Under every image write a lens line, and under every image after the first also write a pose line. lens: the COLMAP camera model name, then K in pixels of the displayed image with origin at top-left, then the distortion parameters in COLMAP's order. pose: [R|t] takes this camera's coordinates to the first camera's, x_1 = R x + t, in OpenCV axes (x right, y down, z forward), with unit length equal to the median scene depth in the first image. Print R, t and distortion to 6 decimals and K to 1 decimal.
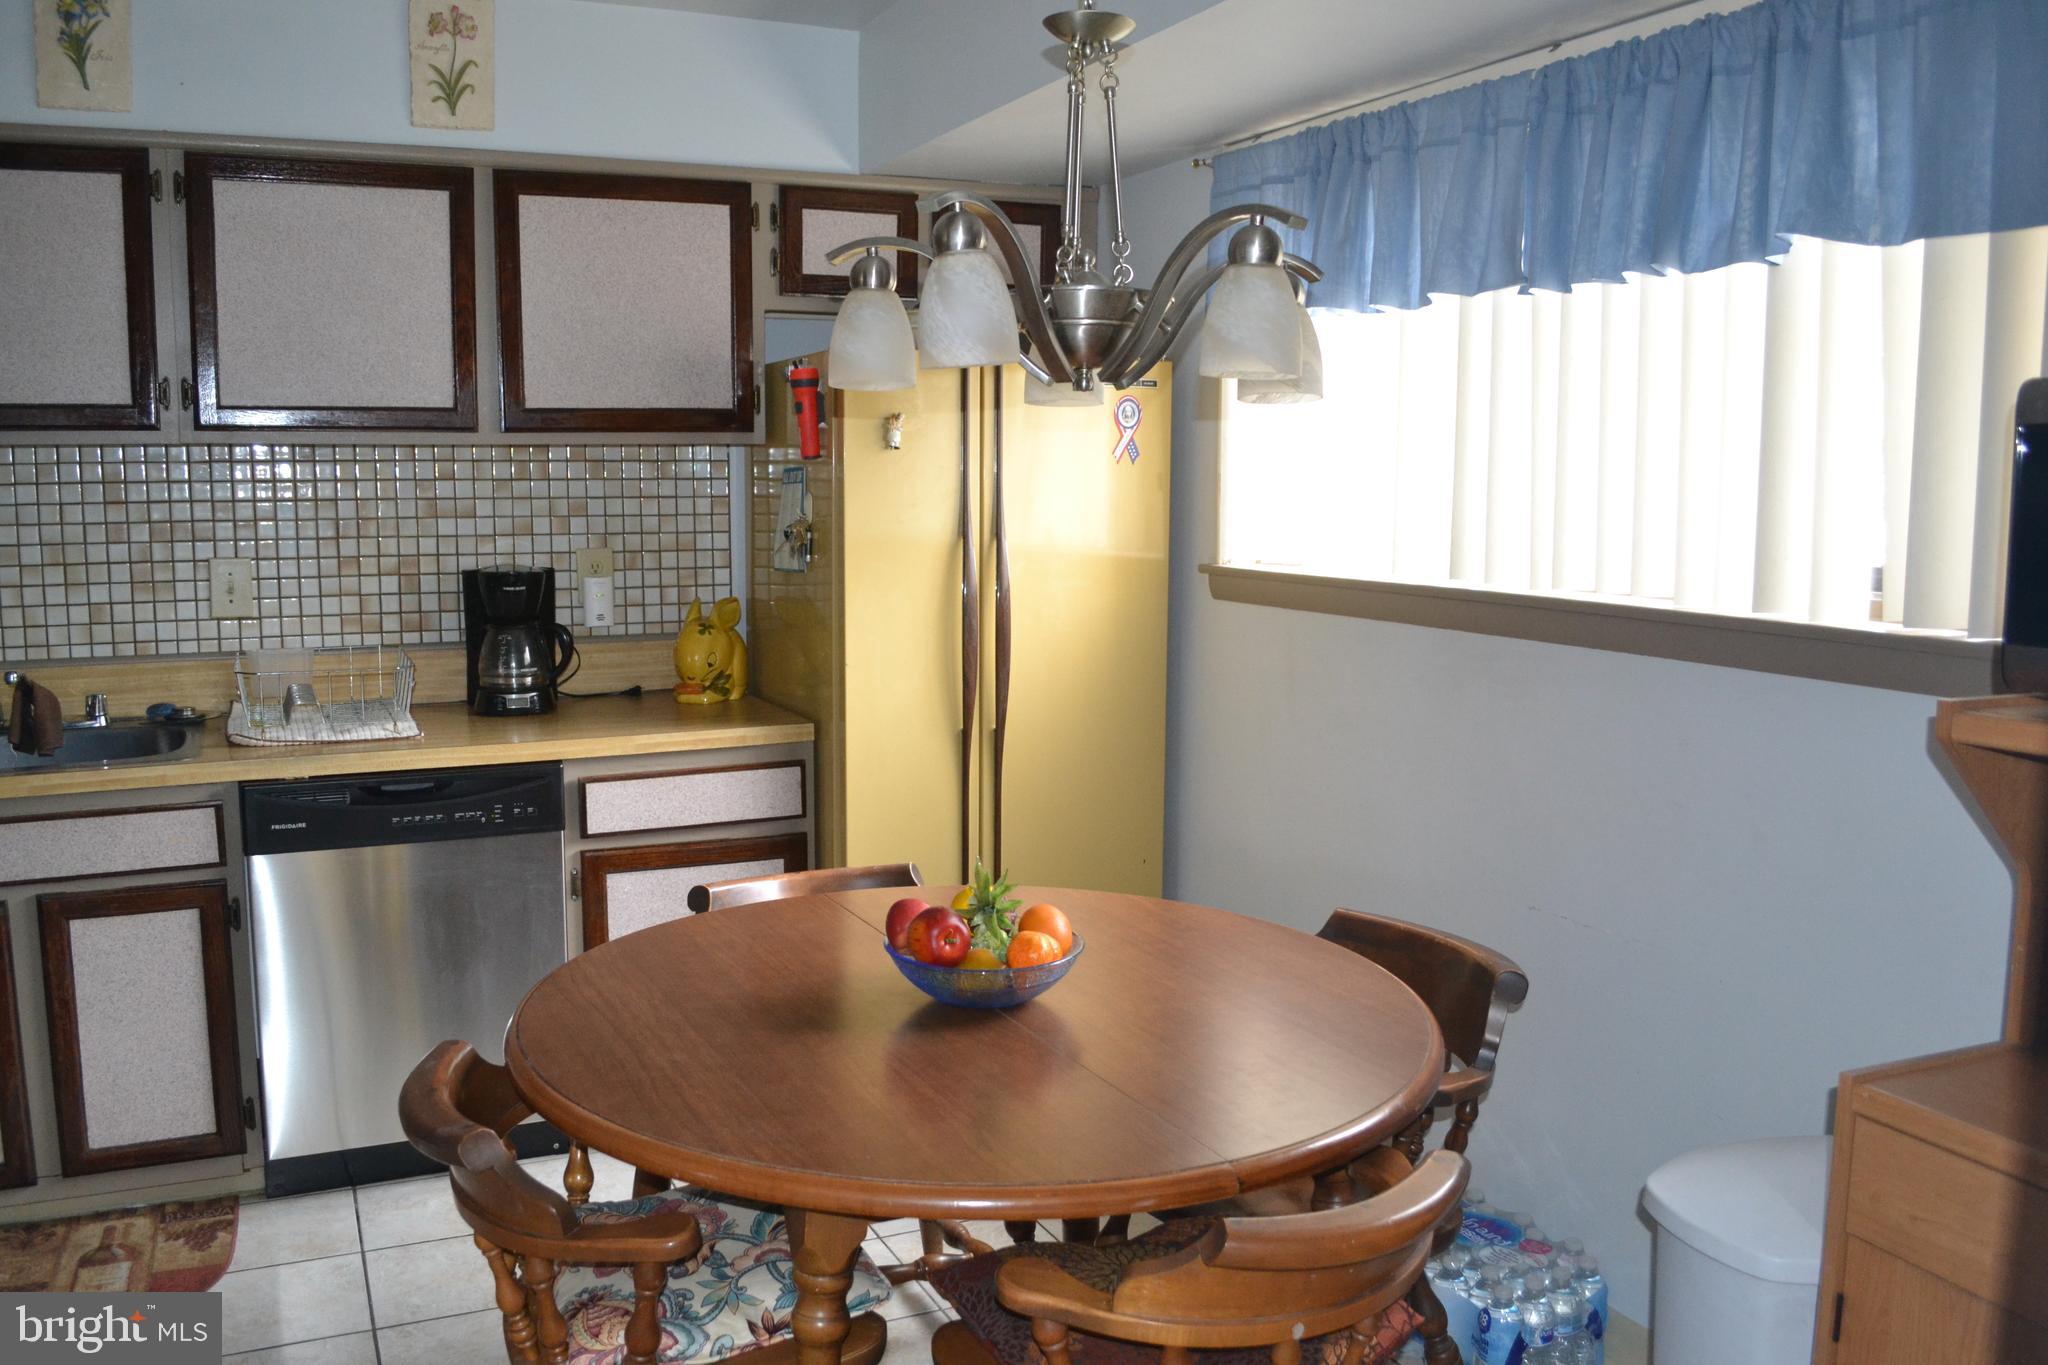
lens RADIAL K [[1630.9, 0, 1014.8], [0, 1630.9, 686.0], [0, 0, 1]] dist [-0.079070, 0.001710]
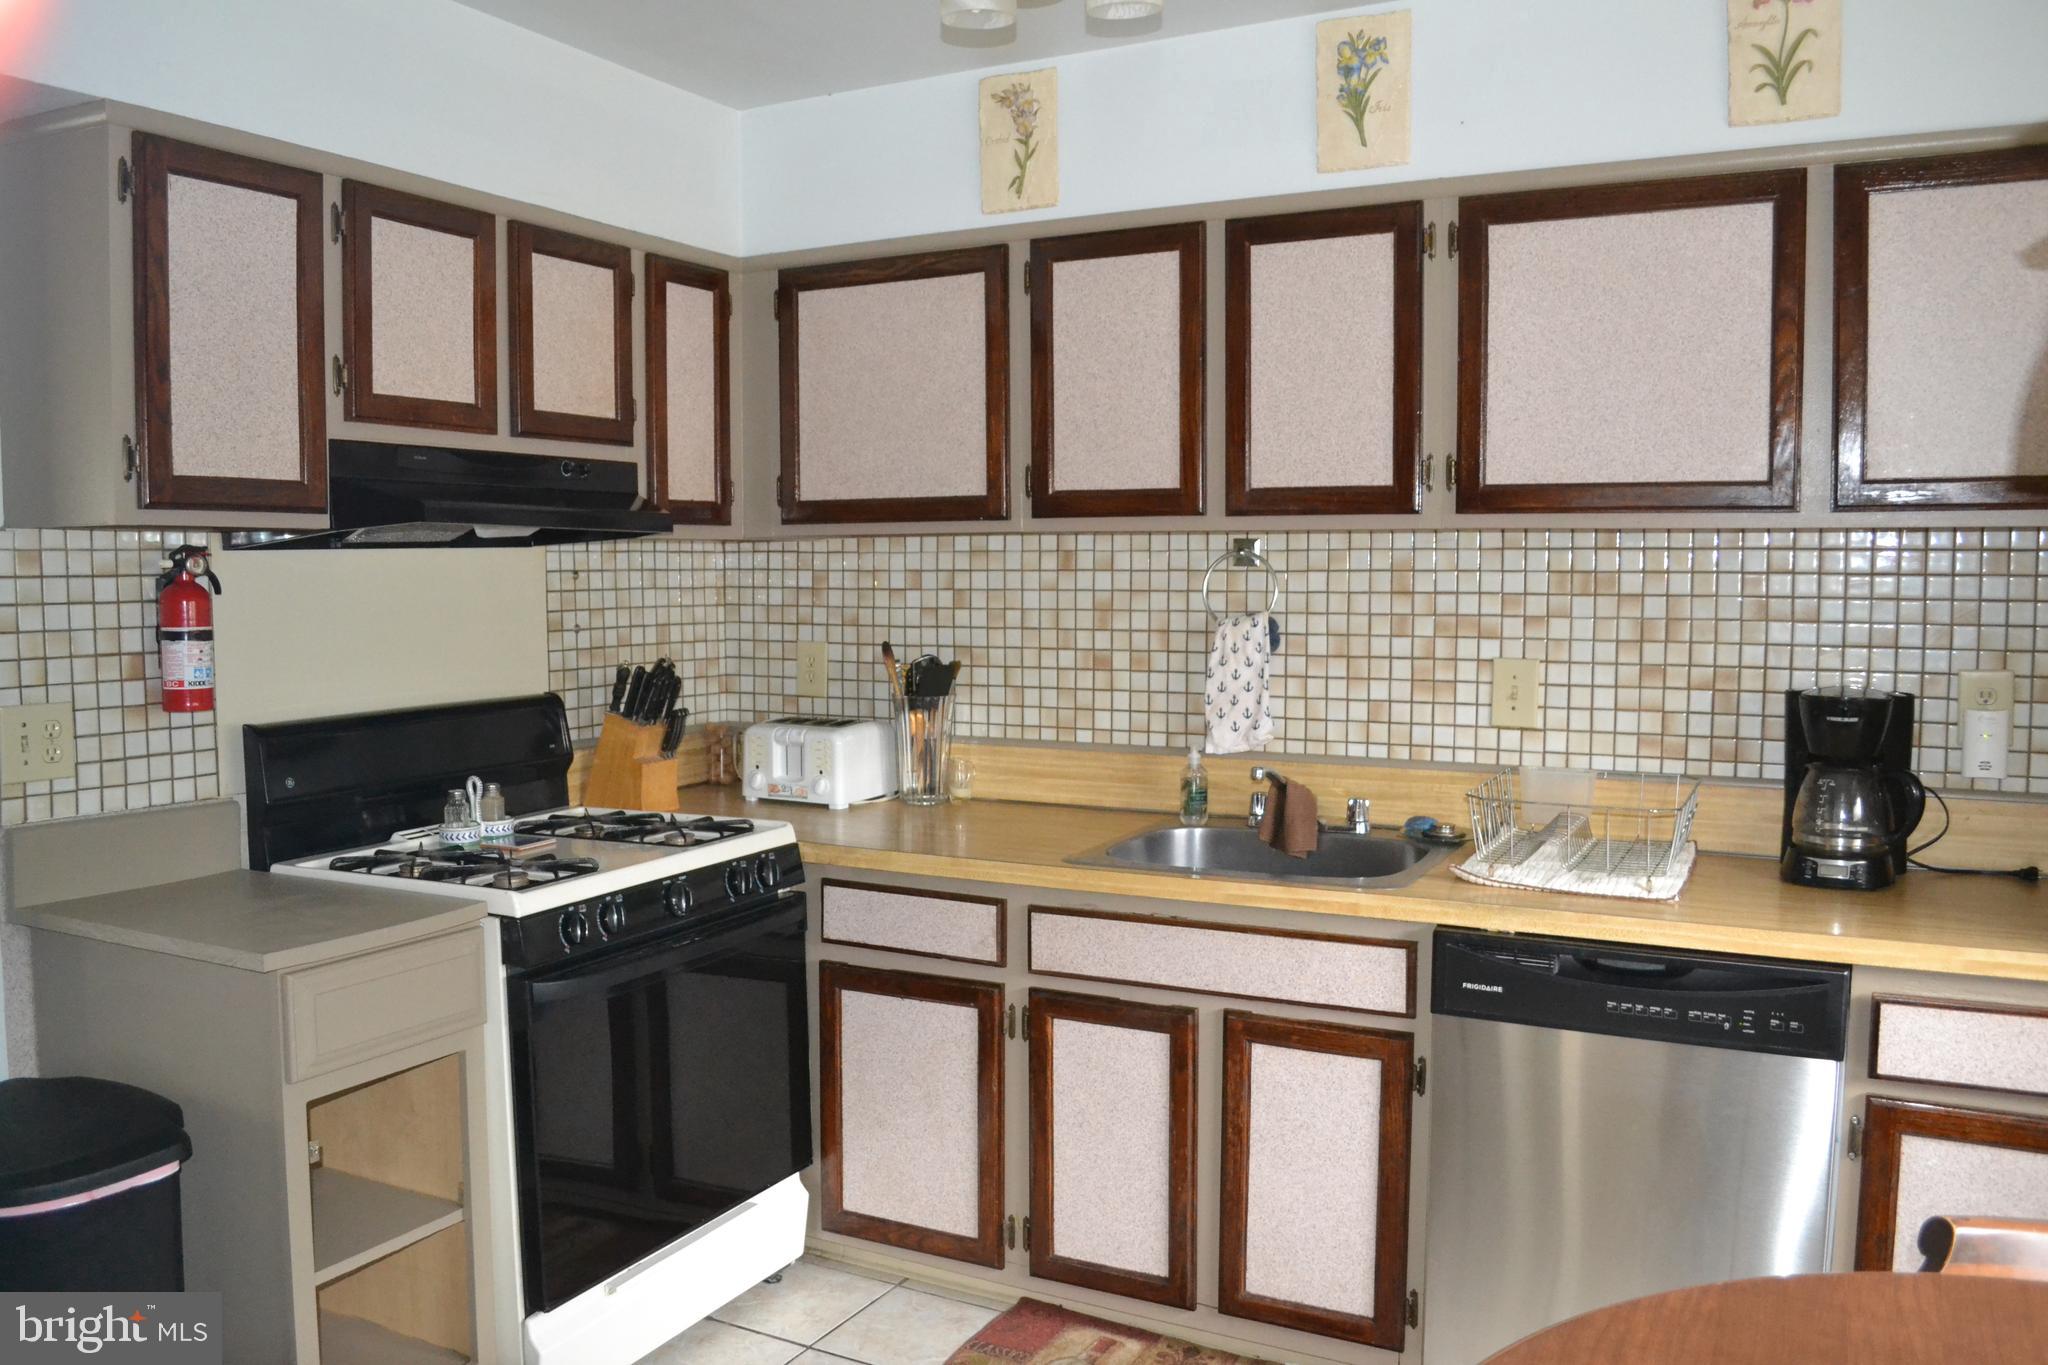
lens RADIAL K [[1630.9, 0, 1014.8], [0, 1630.9, 686.0], [0, 0, 1]] dist [-0.079070, 0.001710]
pose [[0.592722, 0.058539, -0.803277, 0.059508], [-0.100282, 0.994958, -0.001488, -0.038025], [0.799140, 0.081437, 0.595604, 0.266516]]
